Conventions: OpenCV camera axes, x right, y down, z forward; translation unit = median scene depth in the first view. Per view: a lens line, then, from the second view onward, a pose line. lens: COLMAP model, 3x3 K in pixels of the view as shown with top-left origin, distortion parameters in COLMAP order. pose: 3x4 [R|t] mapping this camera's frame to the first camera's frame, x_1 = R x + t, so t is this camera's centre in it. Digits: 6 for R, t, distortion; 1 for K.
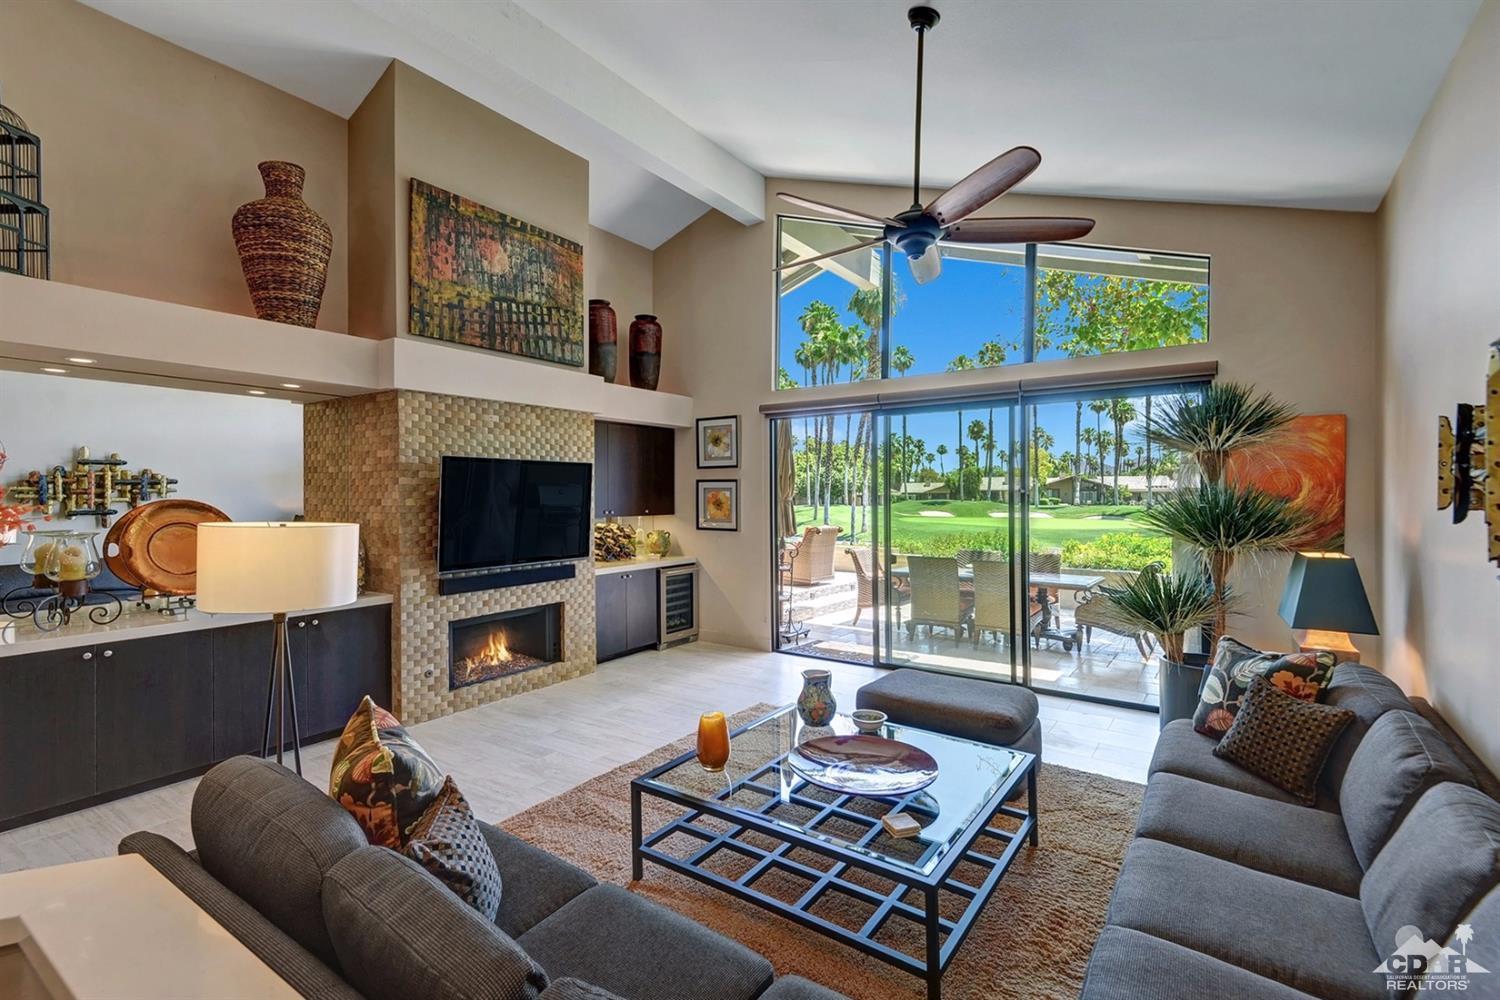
lens RADIAL K [[689.9, 0, 695.5], [0, 689.9, 497.1], [0, 0, 1]] dist [0.022175, -0.000956]
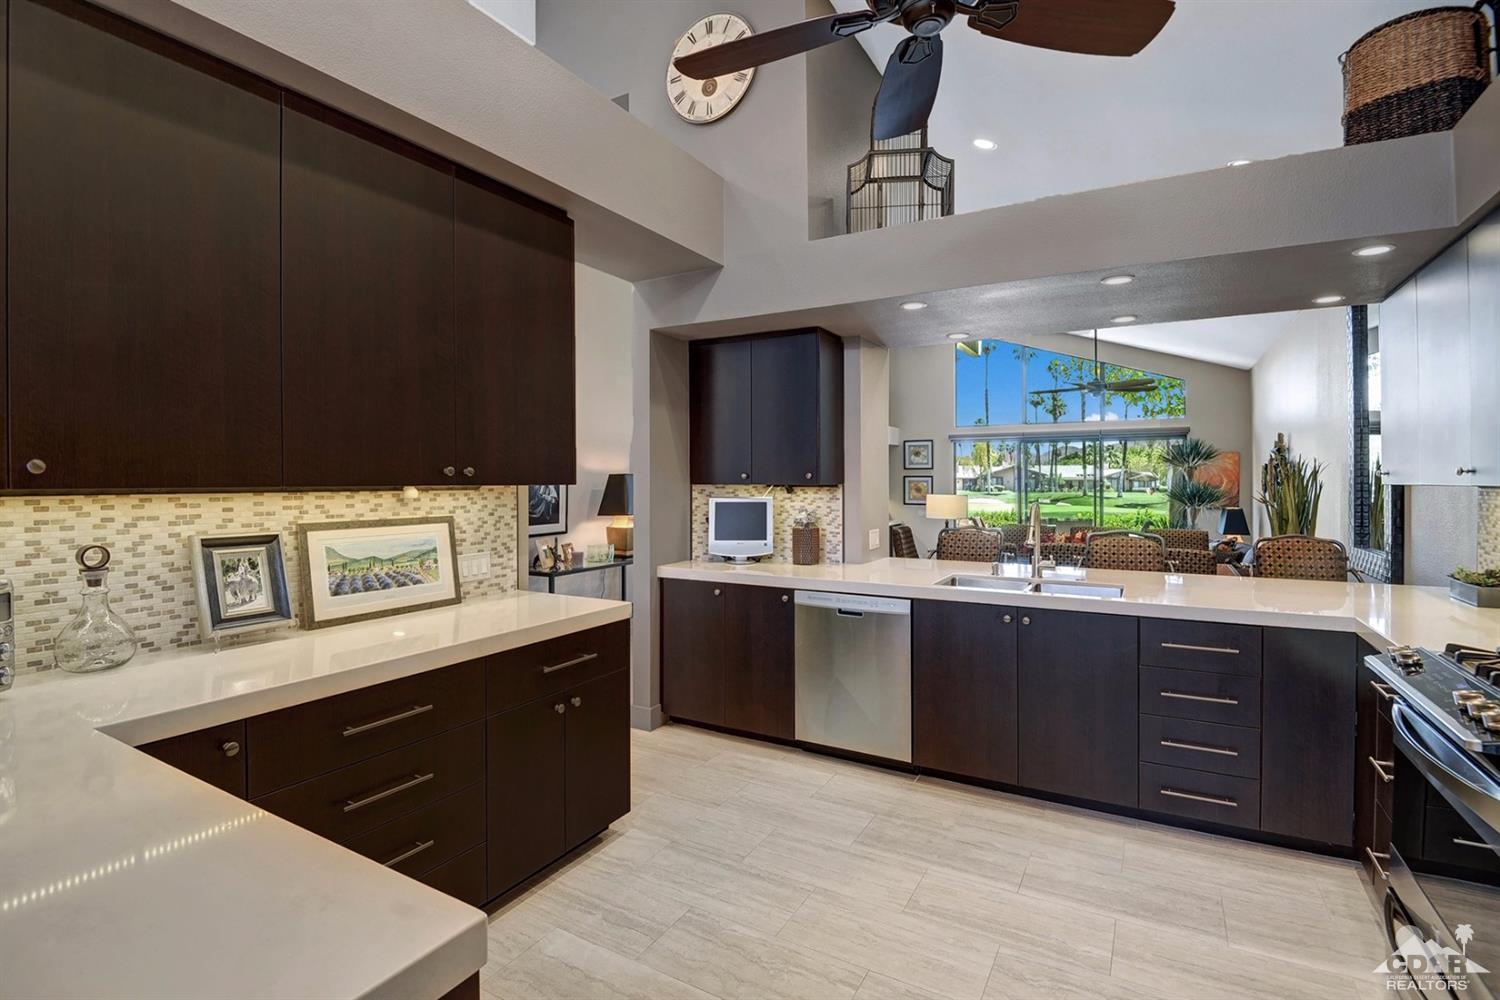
lens RADIAL K [[689.9, 0, 744.6], [0, 689.9, 488.4], [0, 0, 1]] dist [0.022175, -0.000956]
pose [[0.991308, 0.000740, 0.131559, -0.452386], [-0.001574, 0.999979, 0.006236, -0.002617], [-0.131551, -0.006389, 0.991289, -0.484207]]
